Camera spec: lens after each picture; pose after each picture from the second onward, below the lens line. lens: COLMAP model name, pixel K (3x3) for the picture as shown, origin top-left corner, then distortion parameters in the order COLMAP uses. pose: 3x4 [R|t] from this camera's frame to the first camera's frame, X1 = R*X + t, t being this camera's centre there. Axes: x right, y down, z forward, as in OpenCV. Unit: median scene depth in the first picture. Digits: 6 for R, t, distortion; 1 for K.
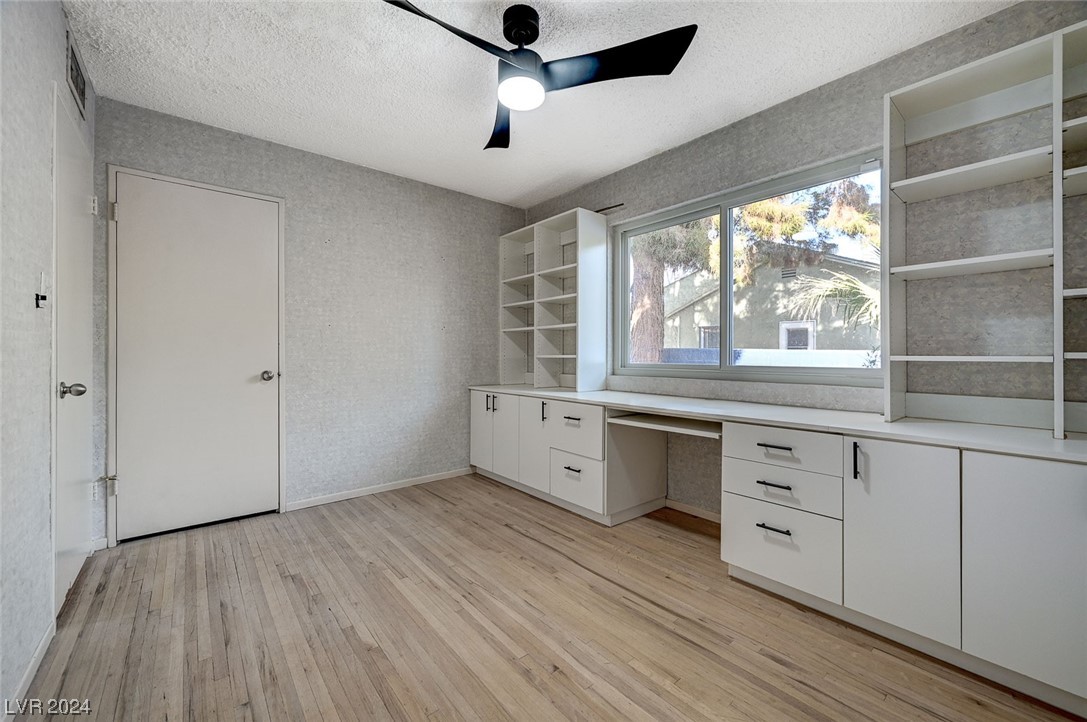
lens RADIAL K [[430.1, 0, 544.1], [0, 430.1, 355.8], [0, 0, 1]] dist [-0.001779, 0.000491]
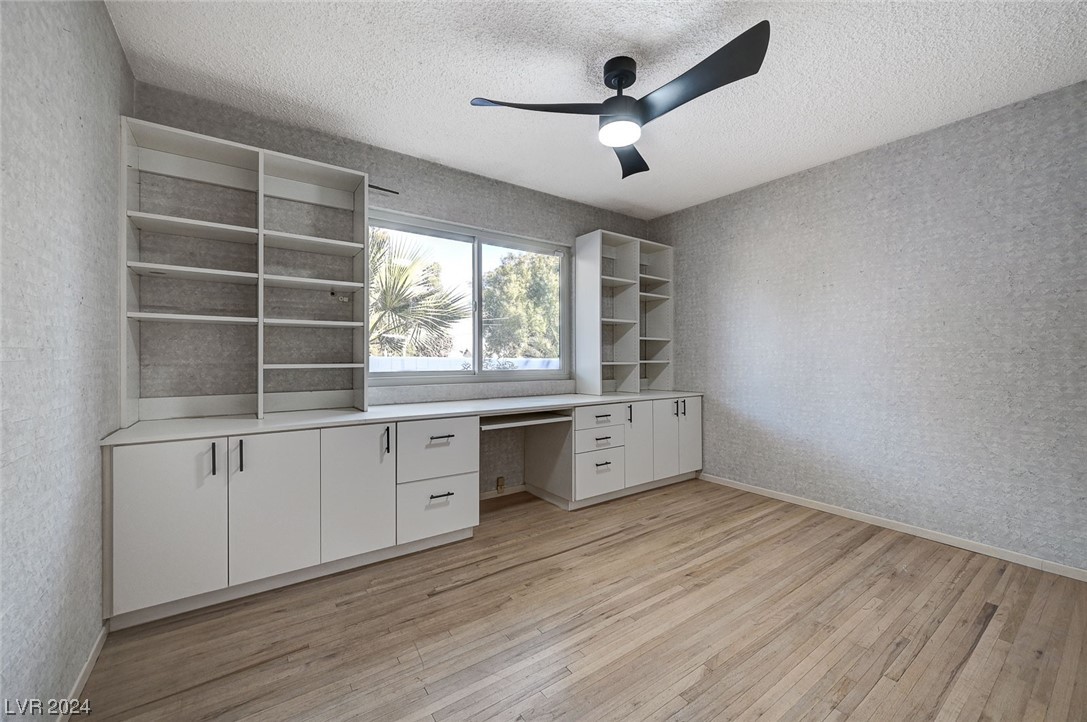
lens RADIAL K [[430.1, 0, 544.1], [0, 430.1, 355.8], [0, 0, 1]] dist [-0.001779, 0.000491]
pose [[0.077065, -0.004033, 0.997018, -0.964809], [-0.003463, 0.999985, 0.004313, -0.029908], [-0.997020, -0.003785, 0.077049, 0.887536]]
